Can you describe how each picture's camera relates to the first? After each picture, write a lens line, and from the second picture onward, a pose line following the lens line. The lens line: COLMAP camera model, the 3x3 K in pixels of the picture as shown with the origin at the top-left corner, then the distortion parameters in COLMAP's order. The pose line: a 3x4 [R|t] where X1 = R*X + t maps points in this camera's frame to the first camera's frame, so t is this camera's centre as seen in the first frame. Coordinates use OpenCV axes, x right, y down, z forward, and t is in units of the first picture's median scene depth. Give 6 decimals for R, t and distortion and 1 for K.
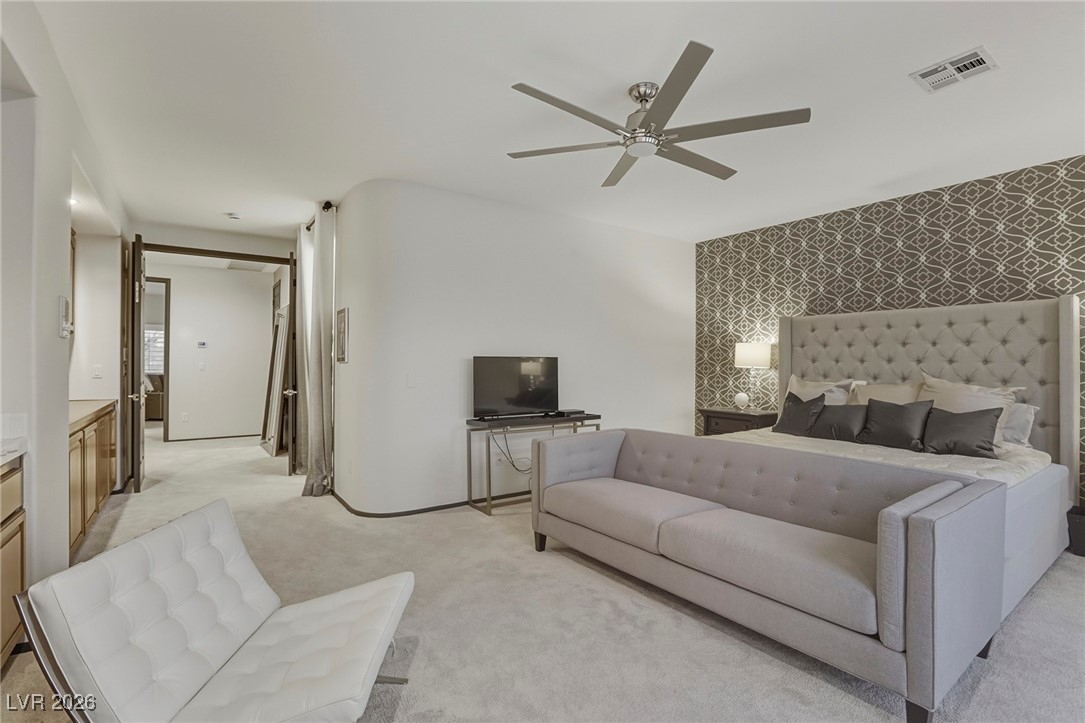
lens RADIAL K [[498.7, 0, 536.8], [0, 498.7, 358.6], [0, 0, 1]] dist [-0.060421, 0.025728]
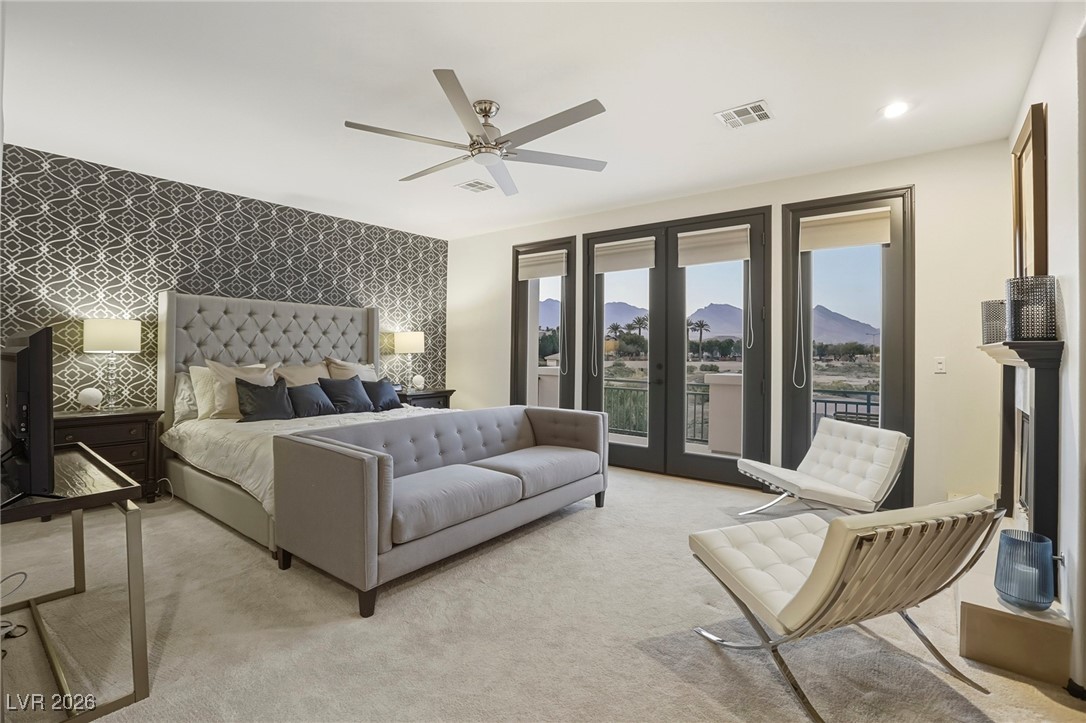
lens RADIAL K [[499.2, 0, 537.3], [0, 499.2, 358.5], [0, 0, 1]] dist [-0.060421, 0.025728]
pose [[-0.273856, -0.016680, 0.961626, -0.501835], [-0.015347, 0.999798, 0.012971, 0.009215], [-0.961648, -0.011206, -0.274057, 0.671127]]
